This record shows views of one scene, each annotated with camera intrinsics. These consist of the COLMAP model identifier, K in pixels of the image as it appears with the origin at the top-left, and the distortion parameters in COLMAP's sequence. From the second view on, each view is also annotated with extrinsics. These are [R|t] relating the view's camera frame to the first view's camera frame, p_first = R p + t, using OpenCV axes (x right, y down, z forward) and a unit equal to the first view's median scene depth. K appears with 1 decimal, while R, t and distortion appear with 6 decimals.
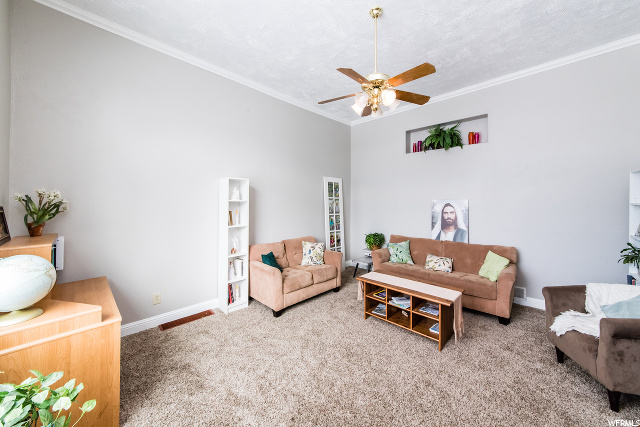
lens RADIAL K [[225.6, 0, 318.2], [0, 225.6, 201.6], [0, 0, 1]] dist [-0.000126, -0.000020]
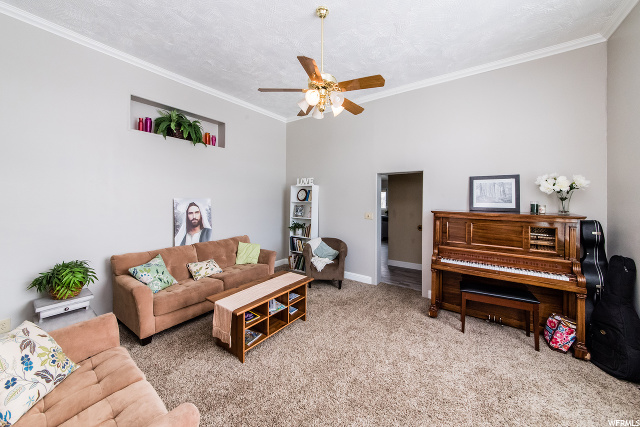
lens RADIAL K [[225.6, 0, 318.2], [0, 225.6, 201.6], [0, 0, 1]] dist [-0.000126, -0.000020]
pose [[-0.159929, -0.008675, 0.987090, -0.407863], [-0.001921, 0.999962, 0.008477, -0.004954], [-0.987127, -0.000541, -0.159940, 0.651475]]
